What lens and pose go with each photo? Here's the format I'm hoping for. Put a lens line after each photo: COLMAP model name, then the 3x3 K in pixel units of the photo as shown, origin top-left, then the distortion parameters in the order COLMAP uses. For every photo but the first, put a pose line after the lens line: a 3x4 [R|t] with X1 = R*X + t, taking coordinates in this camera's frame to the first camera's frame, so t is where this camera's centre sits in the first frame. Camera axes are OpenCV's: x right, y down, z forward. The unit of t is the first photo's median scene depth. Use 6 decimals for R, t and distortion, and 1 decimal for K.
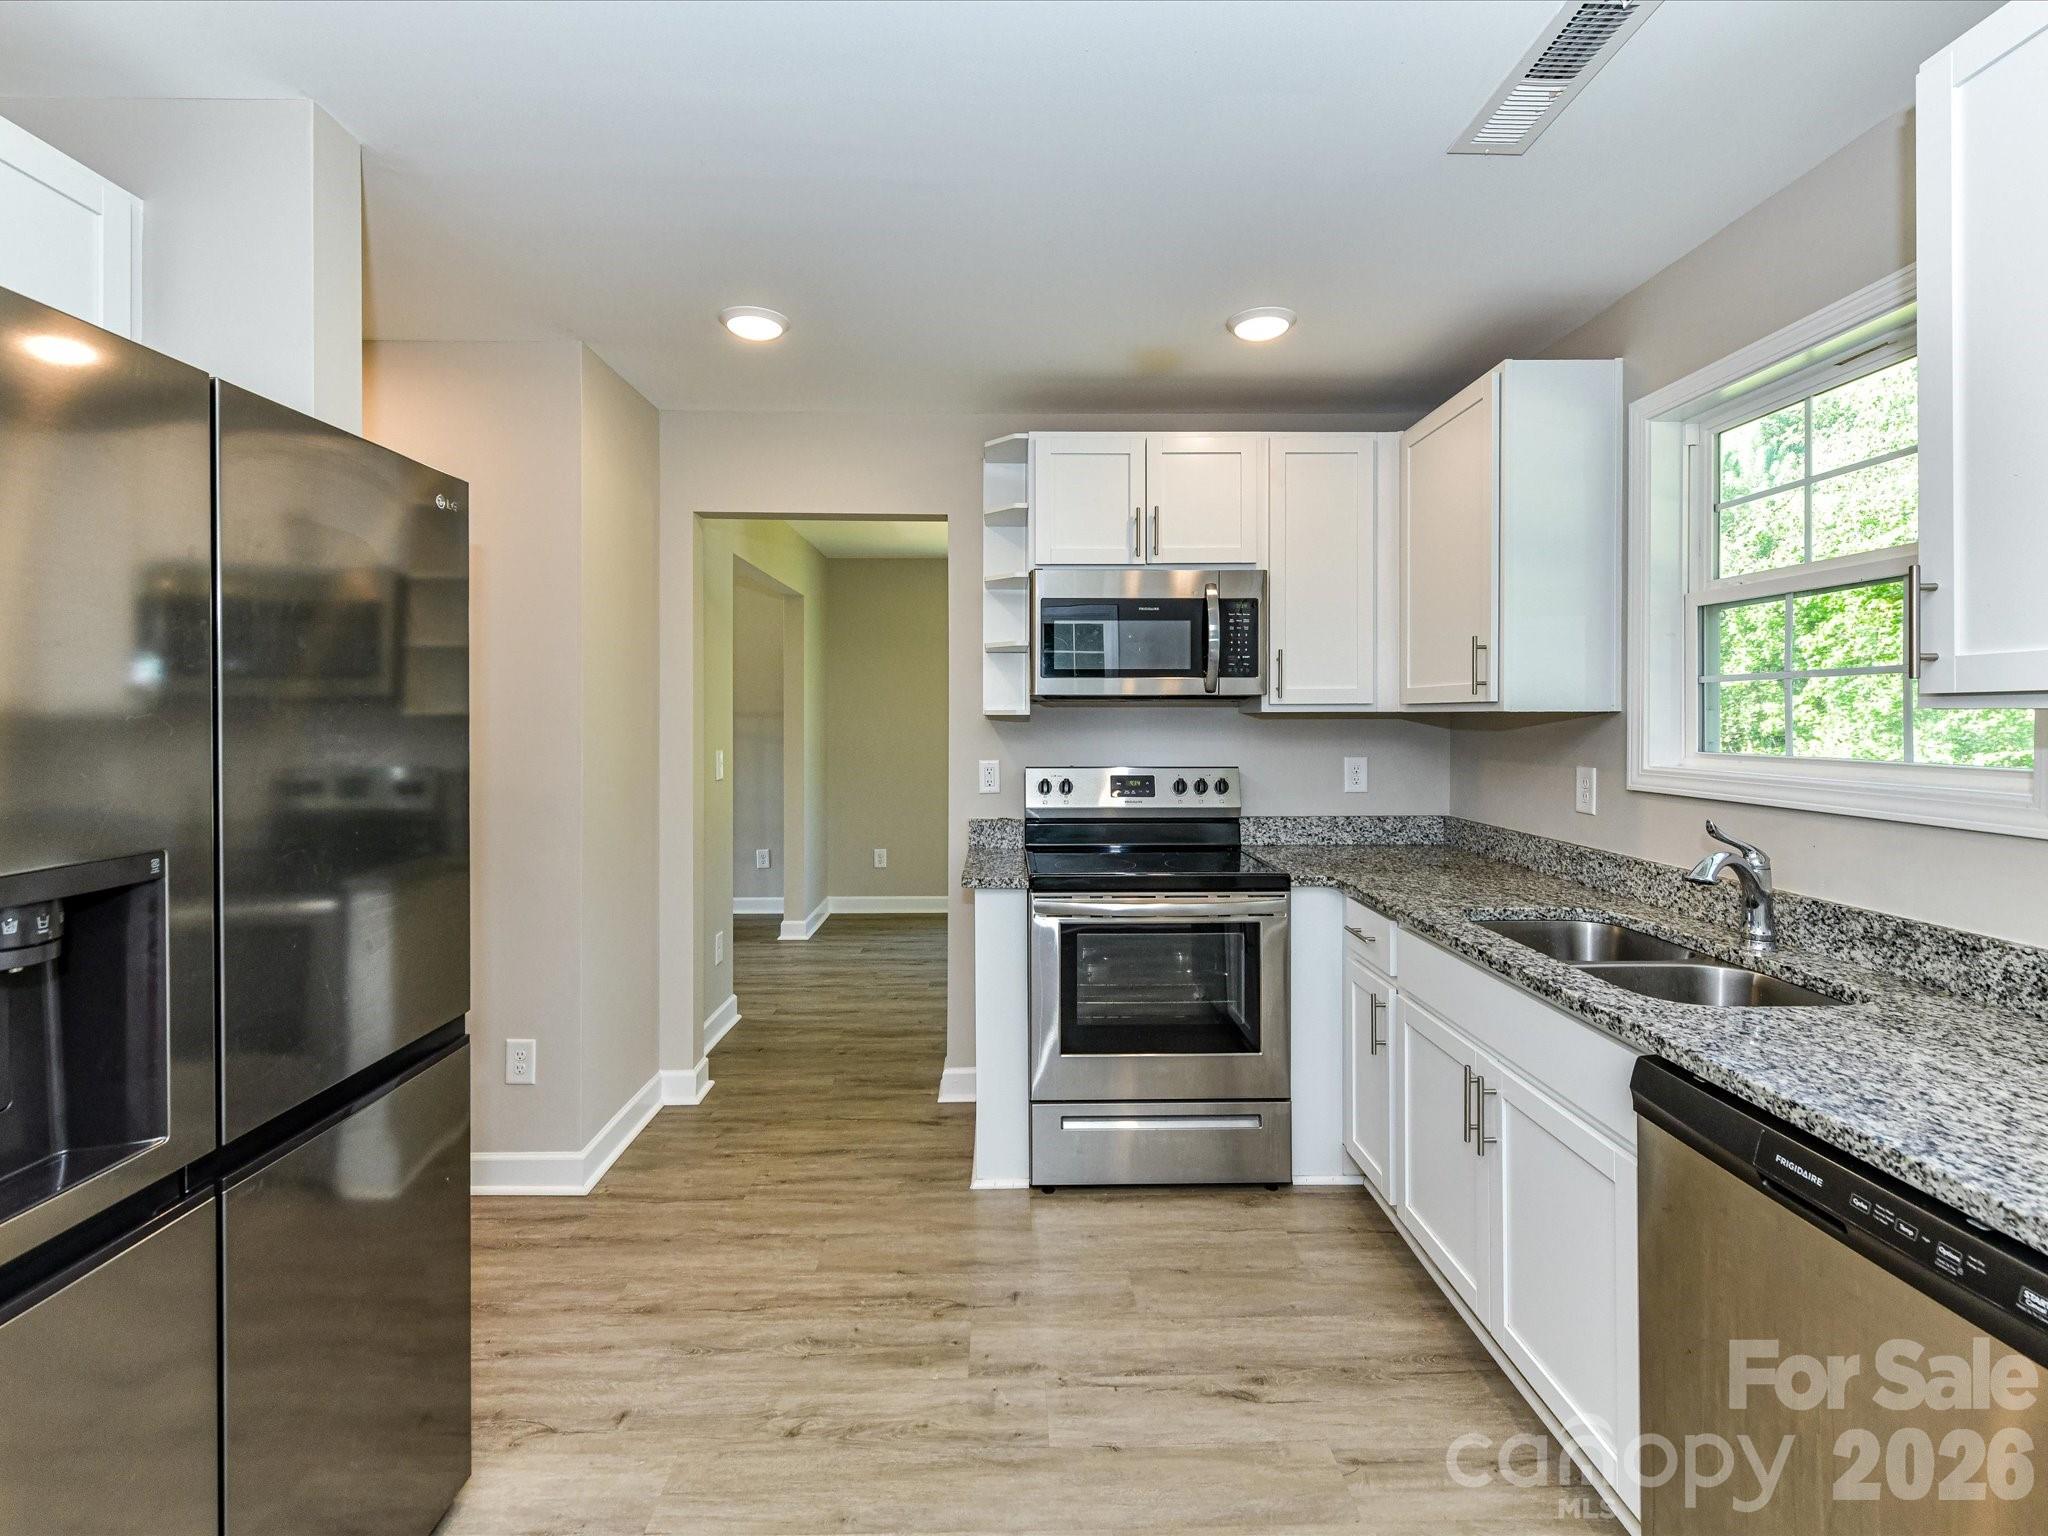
lens RADIAL K [[913.3, 0, 1017.0], [0, 913.3, 735.6], [0, 0, 1]] dist [0.013306, -0.006780]
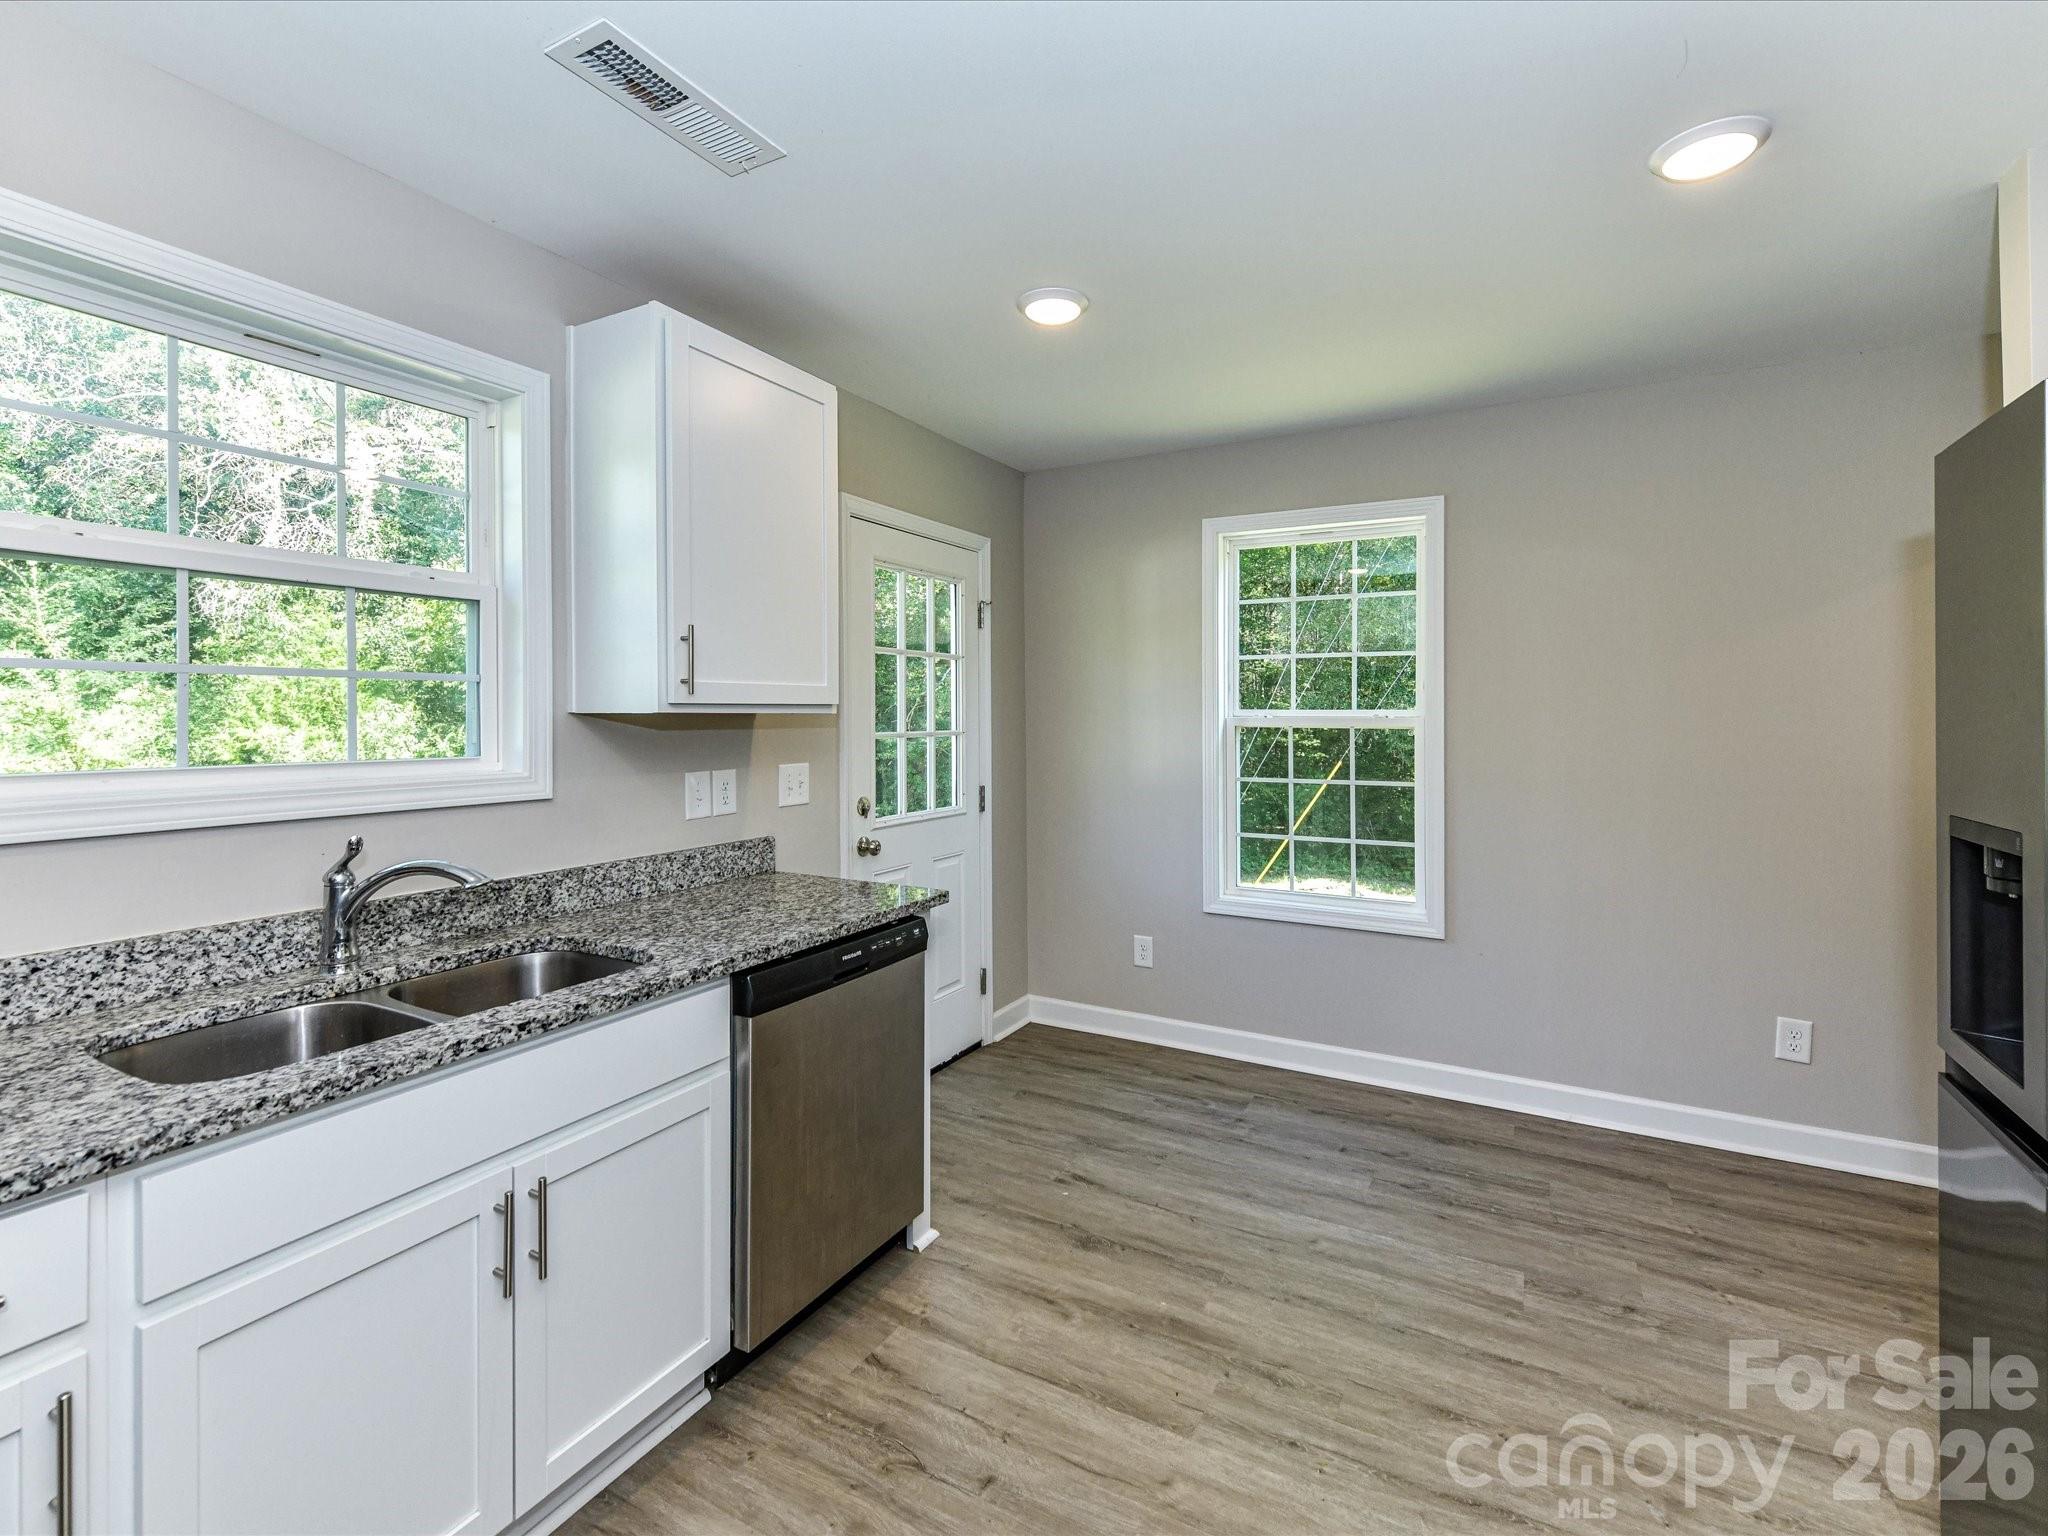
lens RADIAL K [[926.9, 0, 1021.8], [0, 926.9, 718.8], [0, 0, 1]] dist [0.000717, -0.000300]
pose [[-0.867722, -0.001274, 0.497049, -0.252819], [0.011051, 0.999700, 0.021855, -0.034817], [-0.496928, 0.024457, -0.867447, 1.533605]]
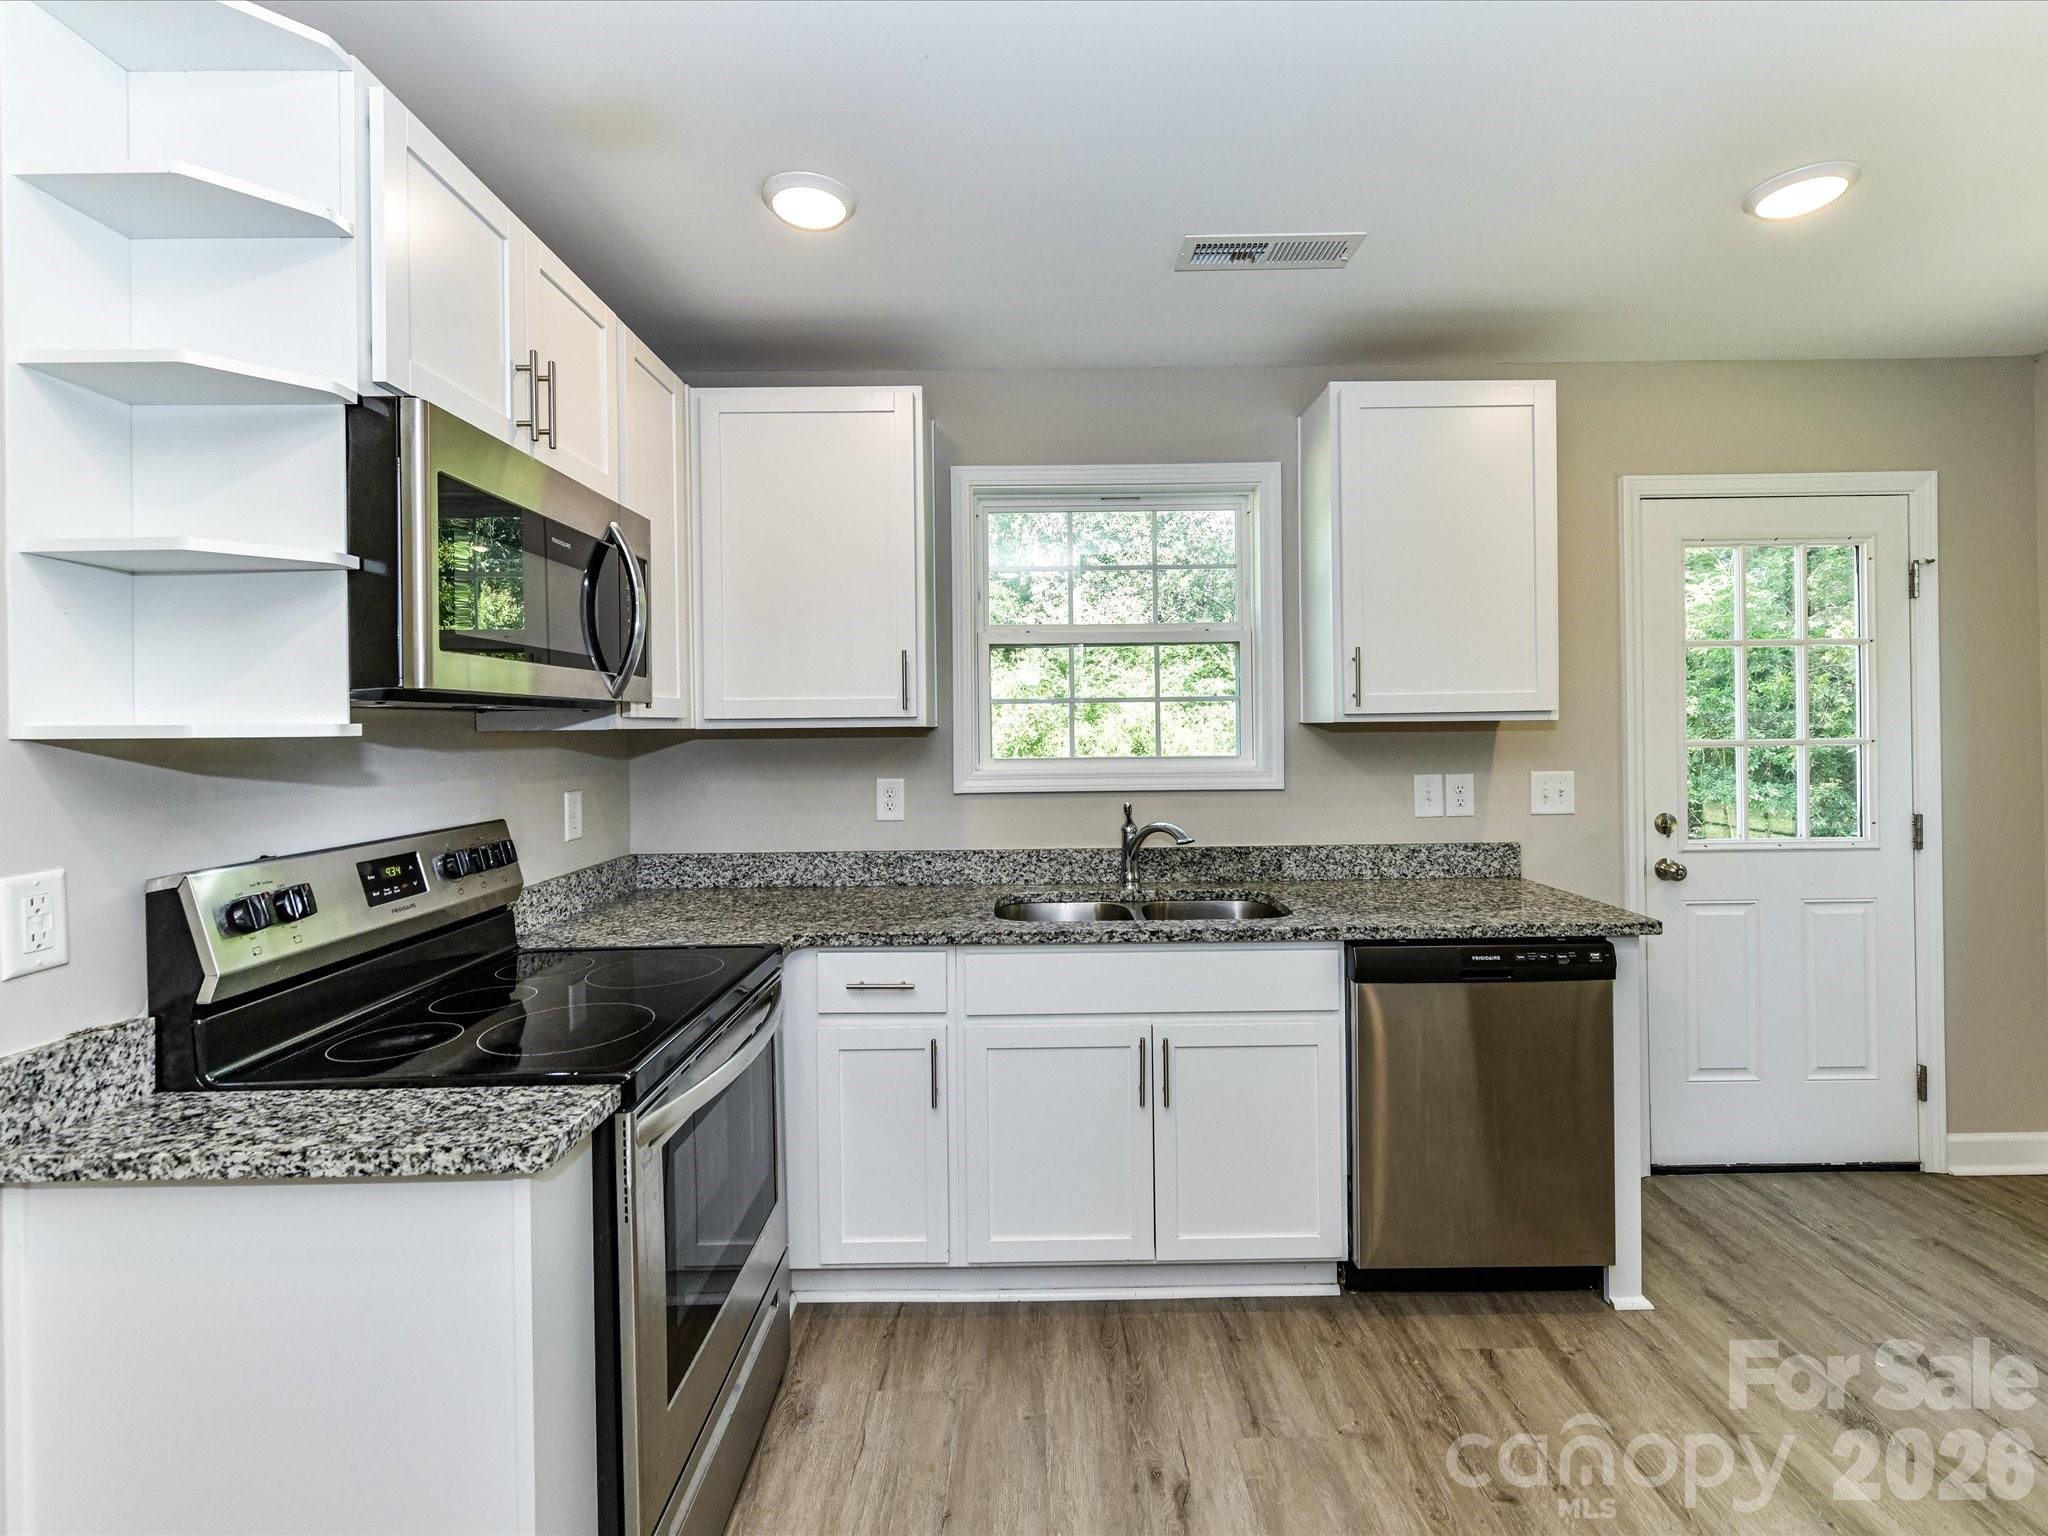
lens RADIAL K [[921.3, 0, 1026.9], [0, 921.3, 728.6], [0, 0, 1]] dist [-0.001069, -0.001648]
pose [[0.019292, -0.000667, 0.999814, -0.691285], [0.033428, 0.999441, 0.000021, -0.028360], [-0.999255, 0.033422, 0.019303, 1.186712]]
